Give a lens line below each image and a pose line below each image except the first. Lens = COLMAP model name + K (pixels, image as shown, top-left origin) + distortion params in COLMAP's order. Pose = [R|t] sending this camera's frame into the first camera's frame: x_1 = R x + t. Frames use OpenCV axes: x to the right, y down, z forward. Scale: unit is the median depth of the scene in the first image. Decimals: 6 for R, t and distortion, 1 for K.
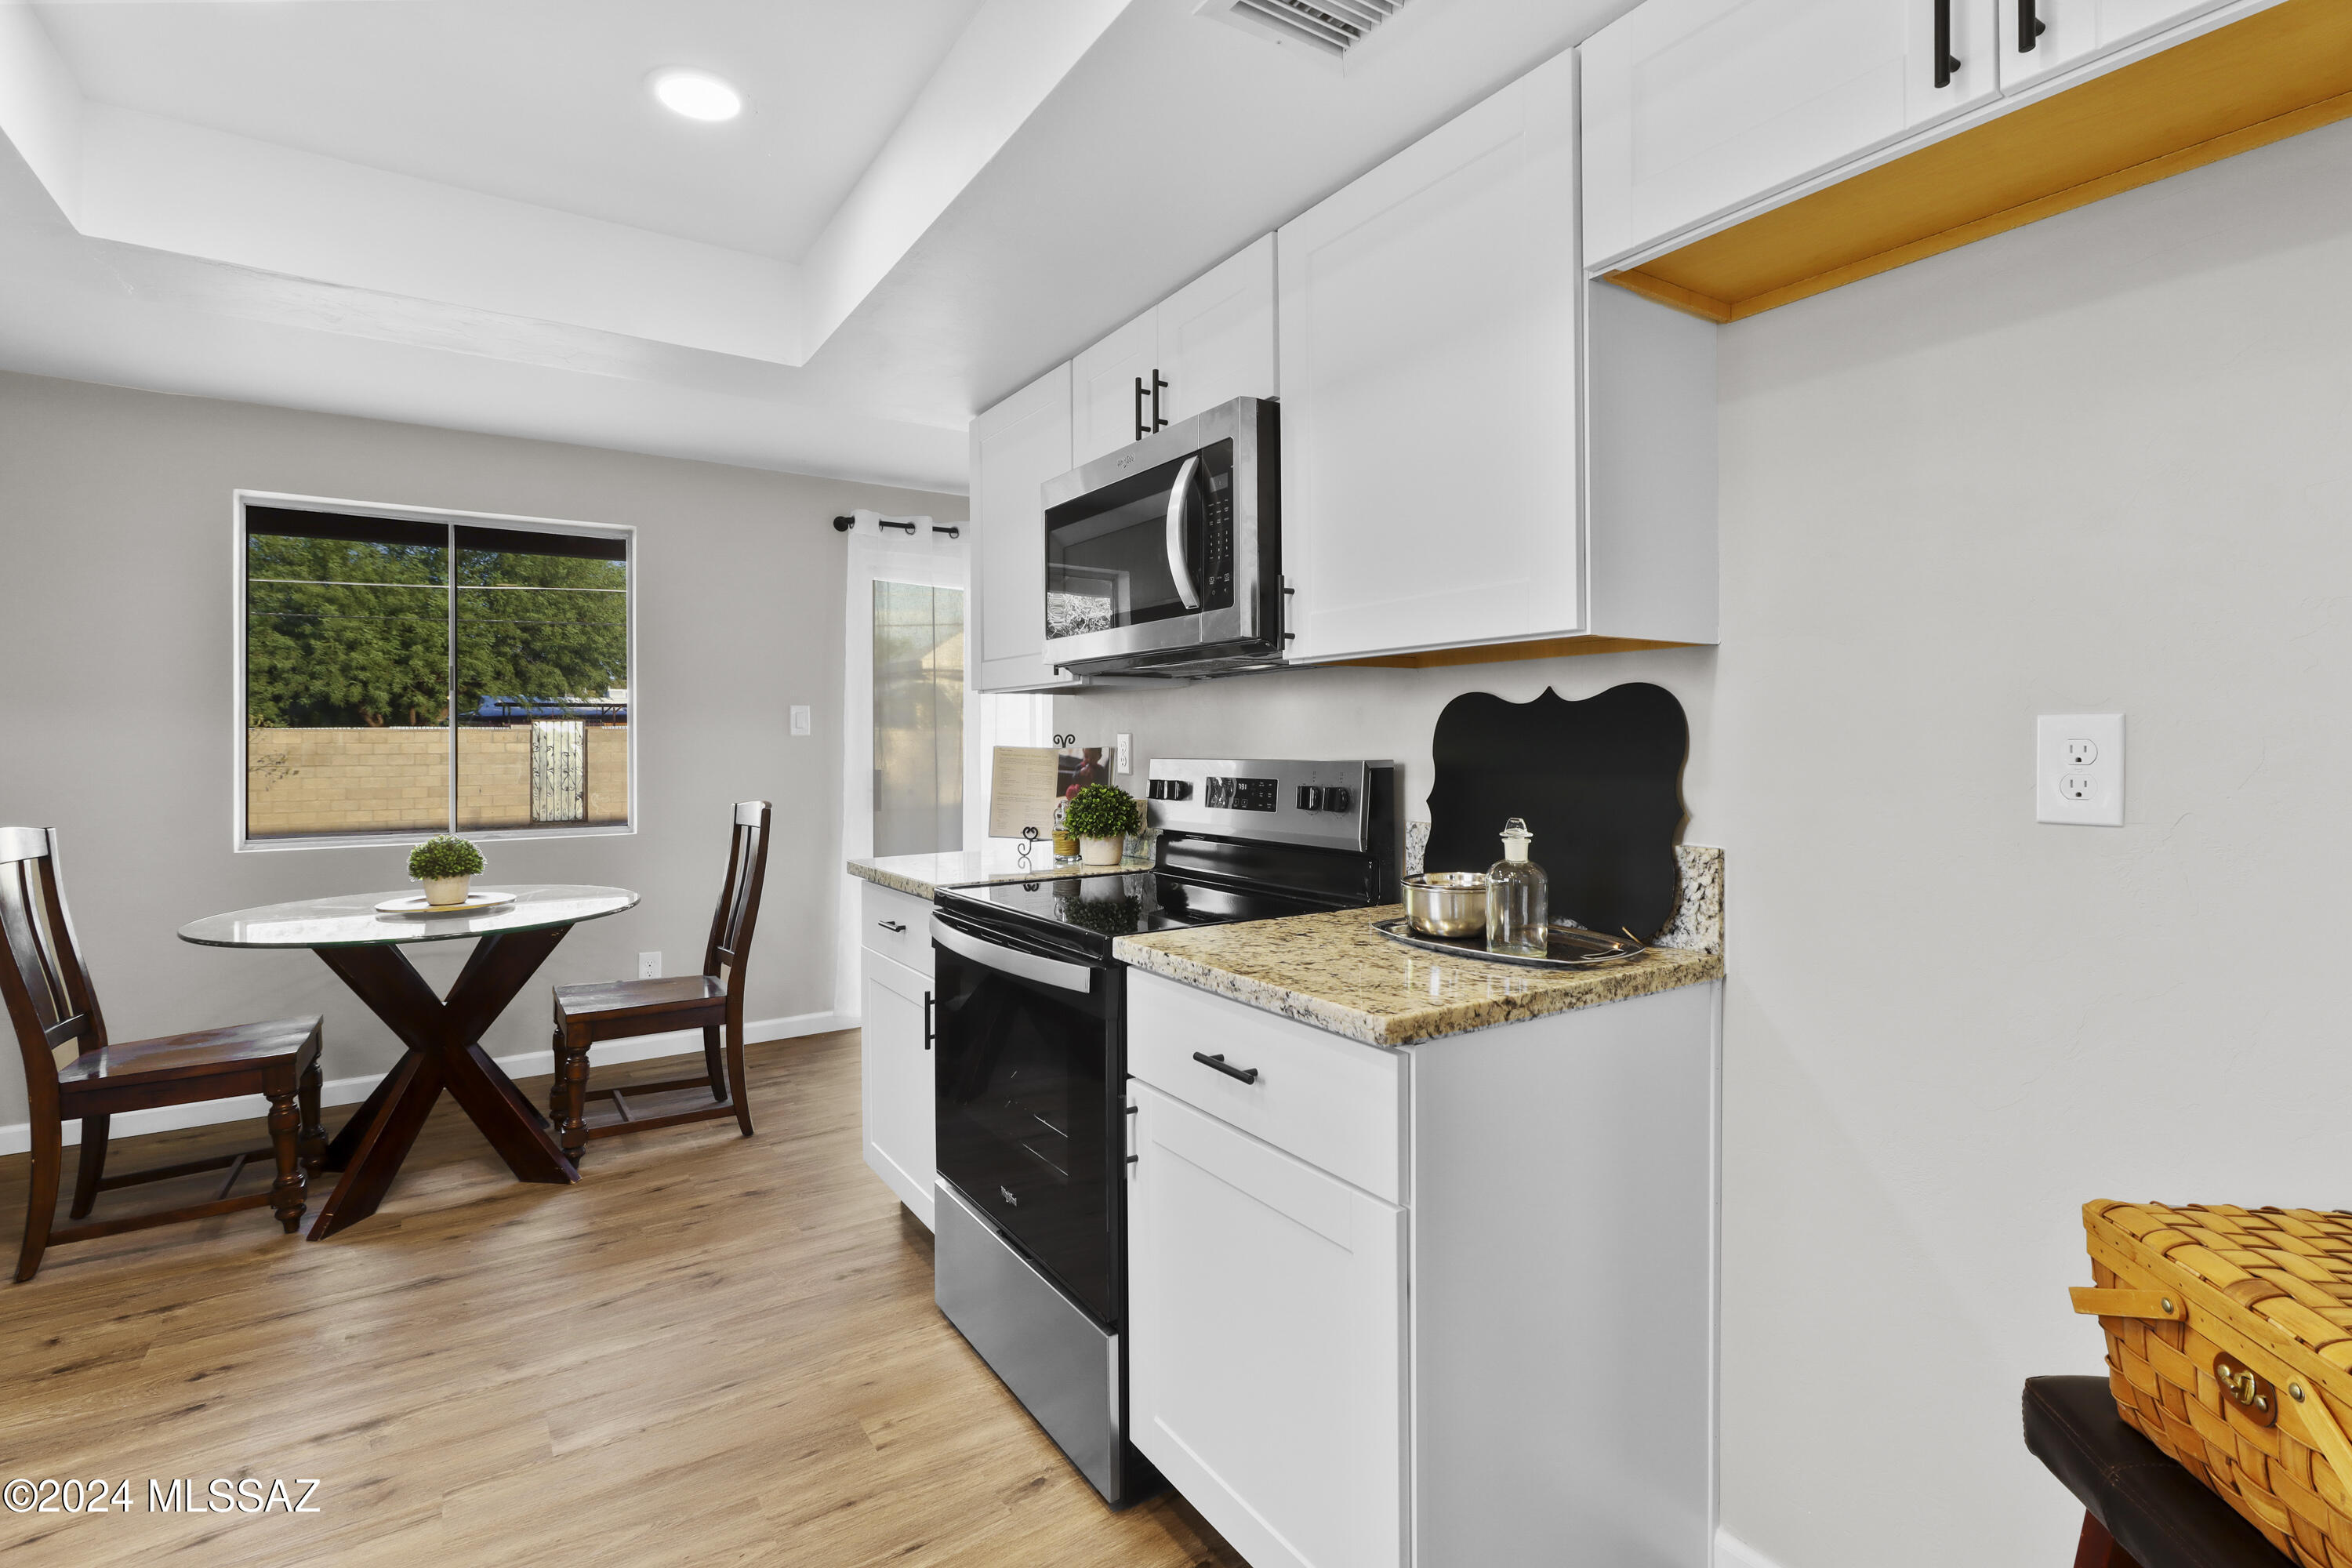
lens RADIAL K [[1109.4, 0, 1175.2], [0, 1109.4, 749.0], [0, 0, 1]] dist [0.002564, -0.001833]
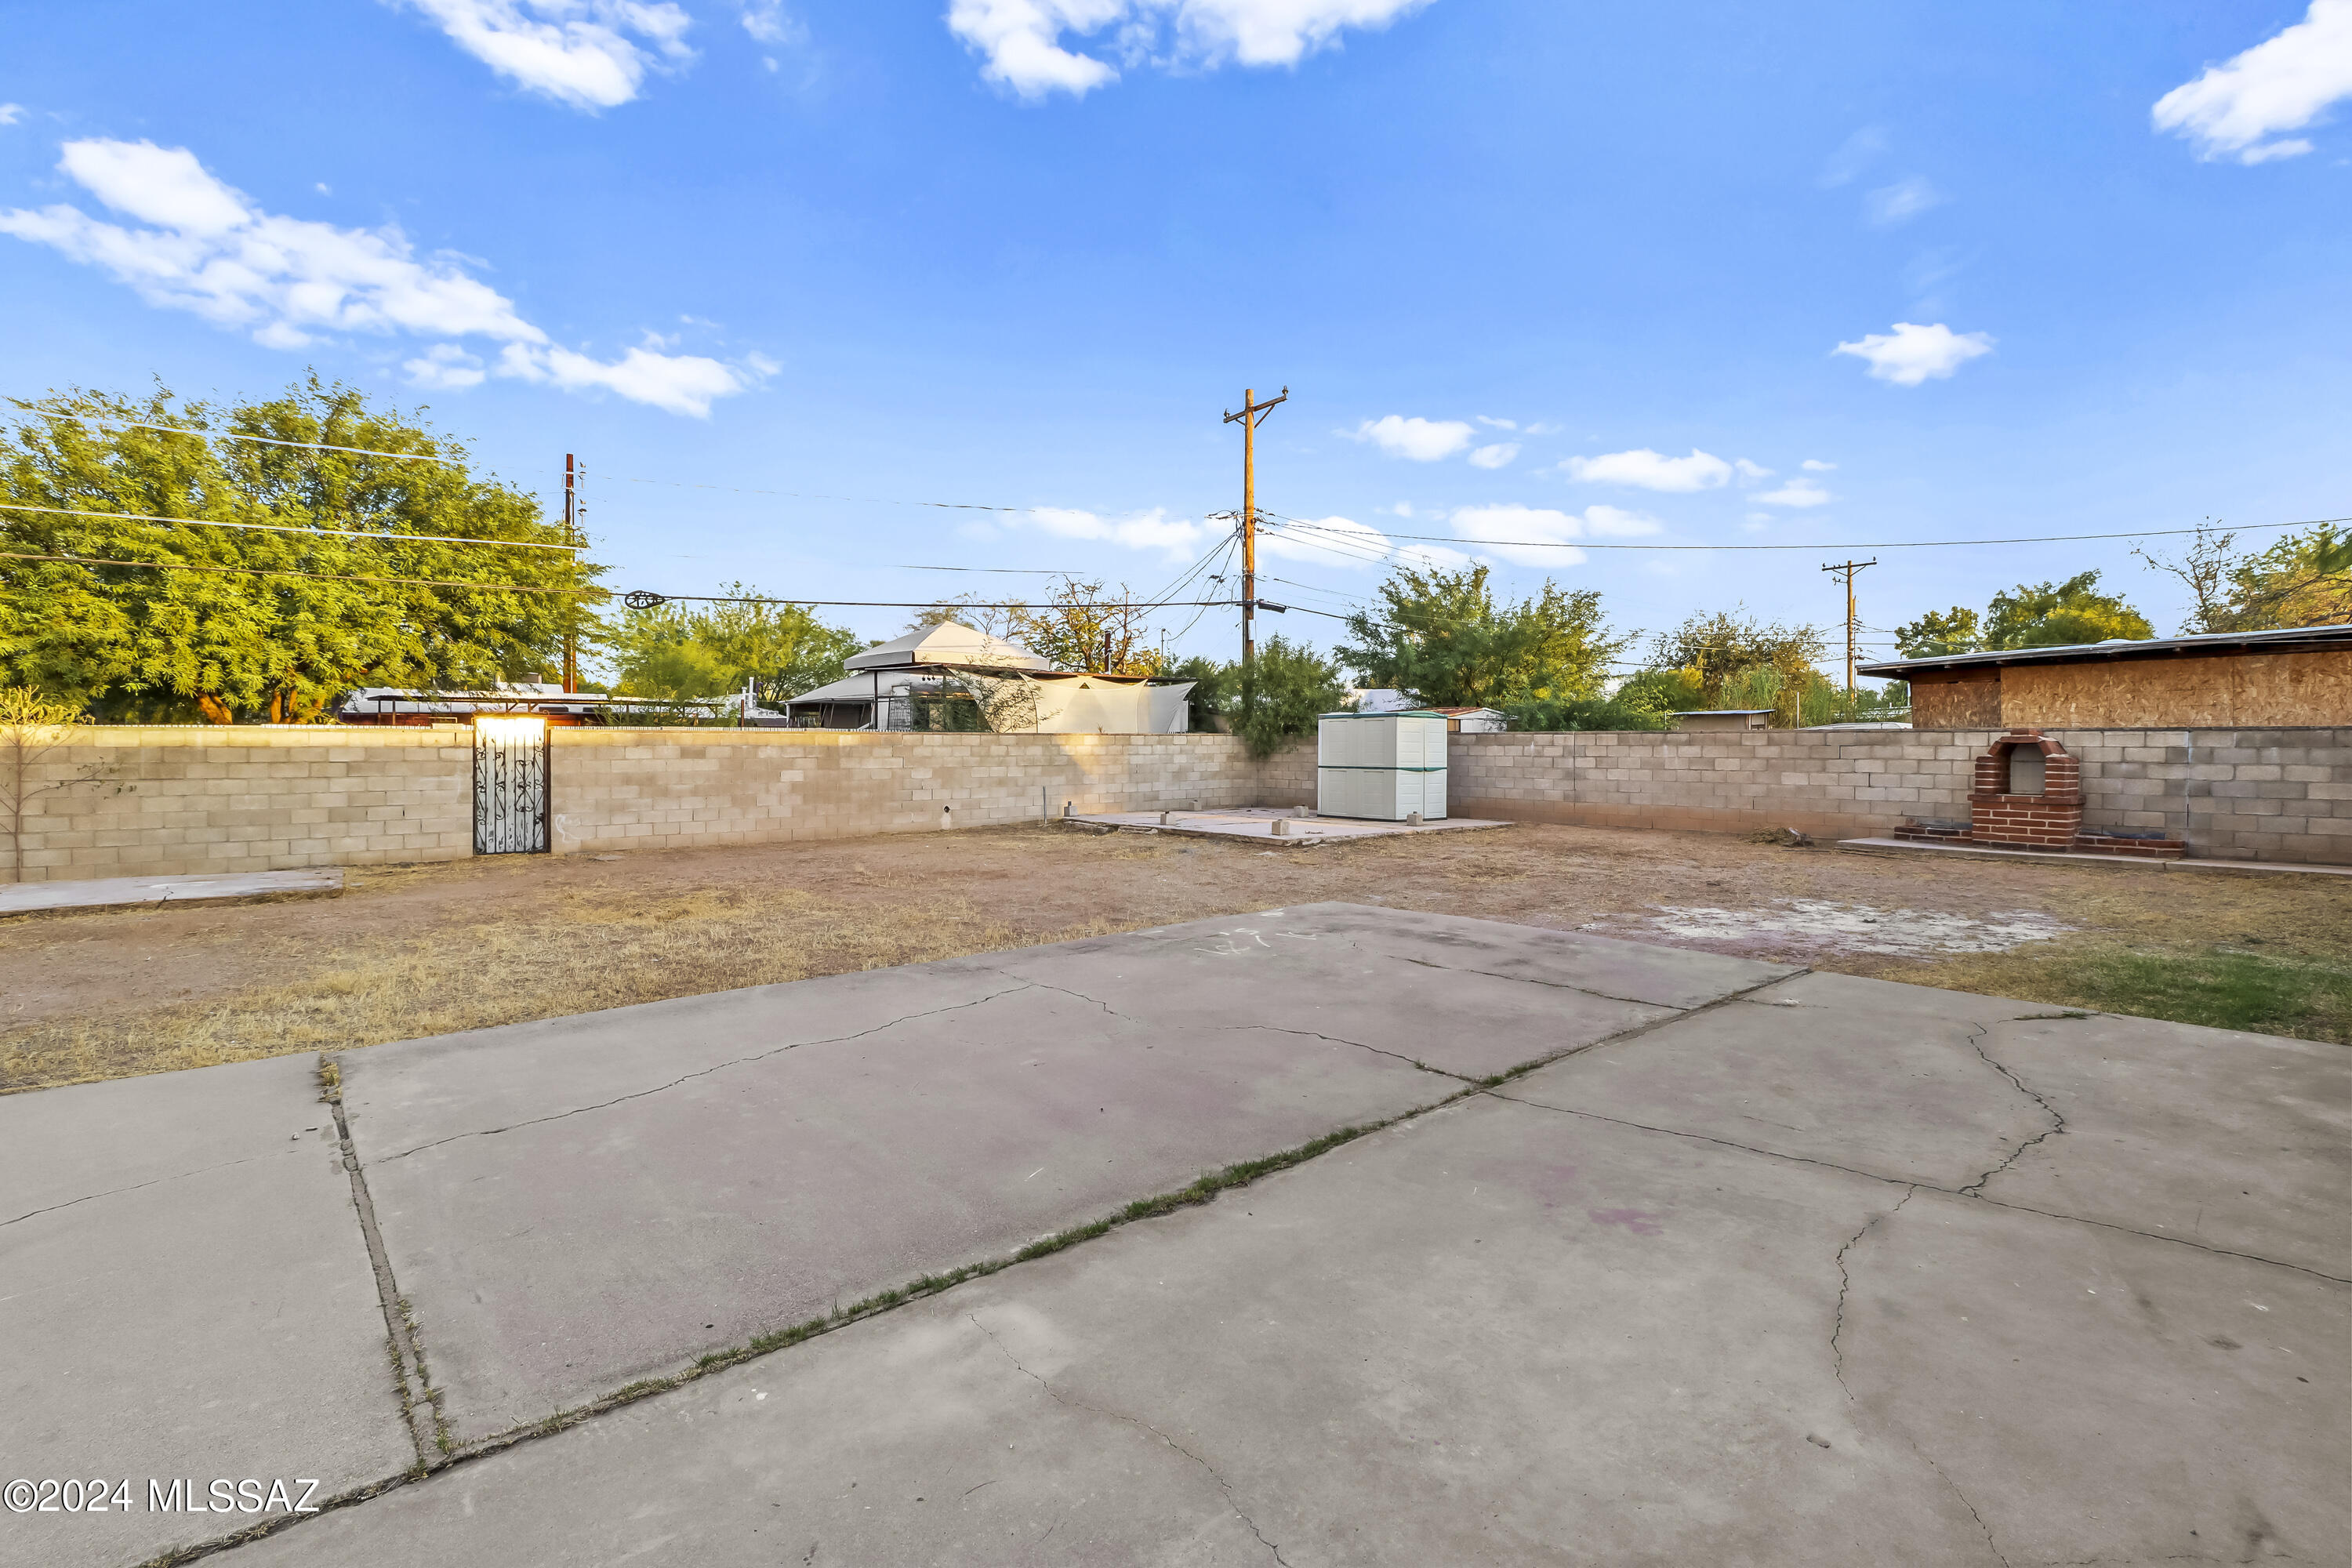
lens RADIAL K [[1109.4, 0, 1177.5], [0, 1109.4, 755.4], [0, 0, 1]] dist [0.002564, -0.001833]
pose [[0.991512, 0.004977, 0.129921, -0.208313], [-0.004982, 0.999988, -0.000288, -0.002488], [-0.129921, -0.000361, 0.991524, 0.202019]]
